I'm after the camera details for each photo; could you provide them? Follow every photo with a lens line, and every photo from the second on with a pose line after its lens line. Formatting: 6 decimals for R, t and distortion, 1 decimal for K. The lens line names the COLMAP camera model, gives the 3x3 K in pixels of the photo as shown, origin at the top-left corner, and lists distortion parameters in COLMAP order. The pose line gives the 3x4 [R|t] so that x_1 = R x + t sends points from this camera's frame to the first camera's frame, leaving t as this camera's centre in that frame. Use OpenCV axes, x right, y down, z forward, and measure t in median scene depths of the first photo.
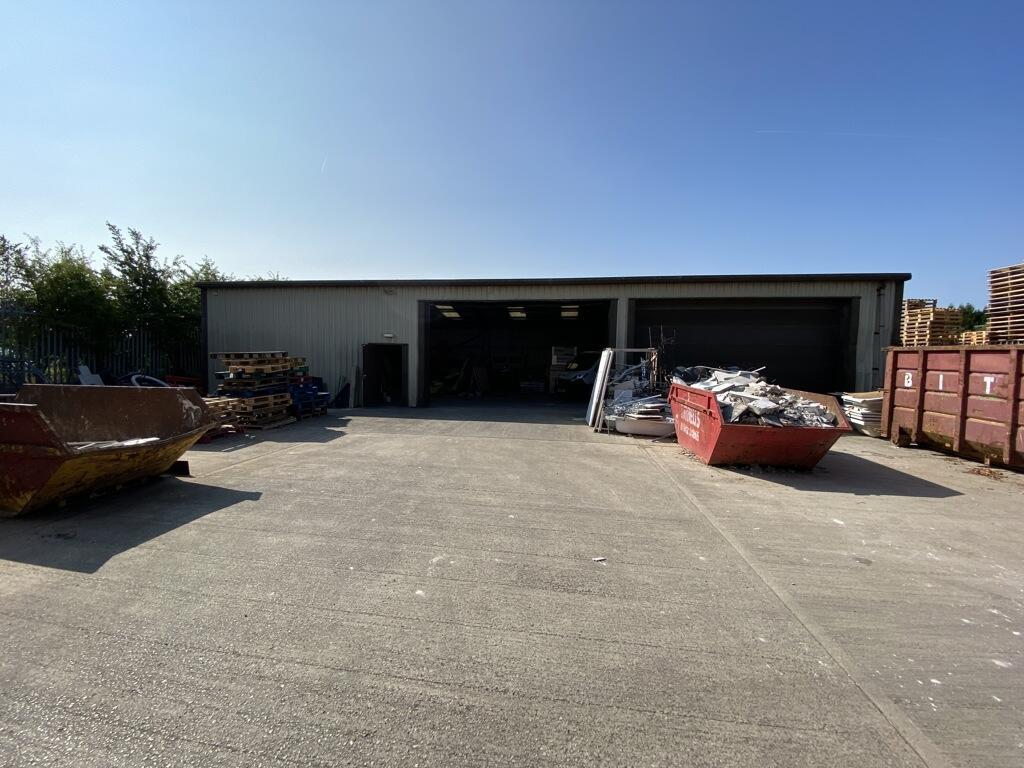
lens RADIAL K [[410.1, 0, 512.0], [0, 410.1, 384.0], [0, 0, 1]] dist [0.011915, -0.016263]
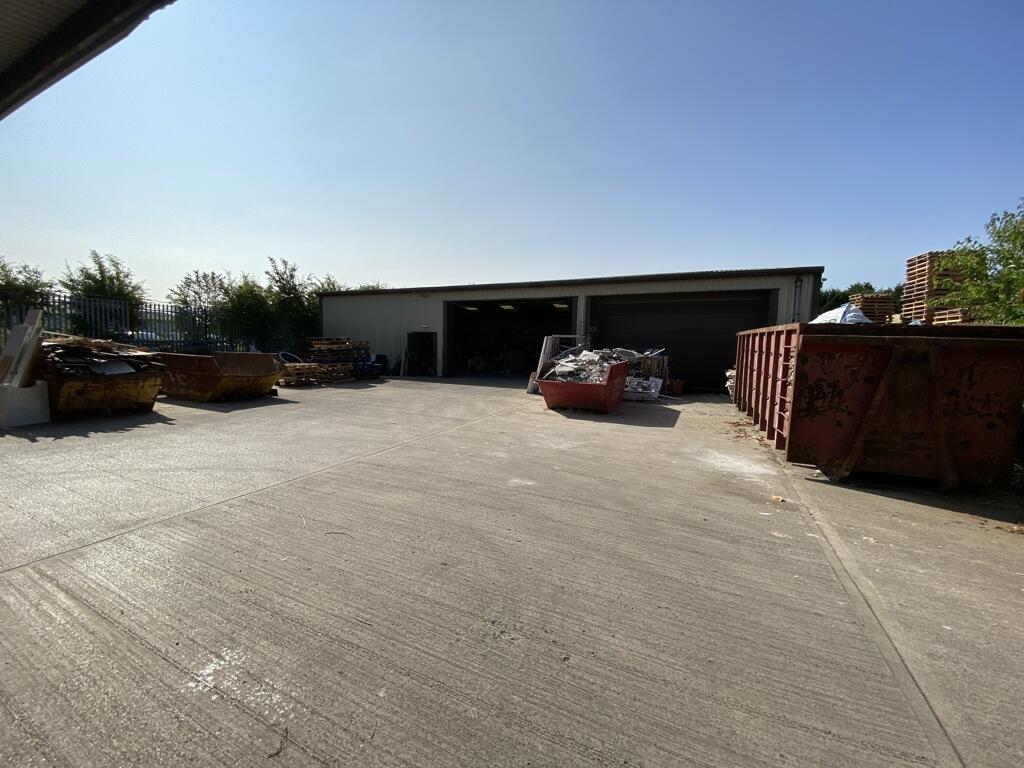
lens RADIAL K [[413.7, 0, 510.1], [0, 413.7, 381.0], [0, 0, 1]] dist [0.023028, -0.021056]
pose [[0.953591, 0.030695, -0.299537, 0.444674], [-0.024152, 0.999382, 0.025523, 0.029597], [0.300135, -0.017104, 0.953743, -0.302965]]
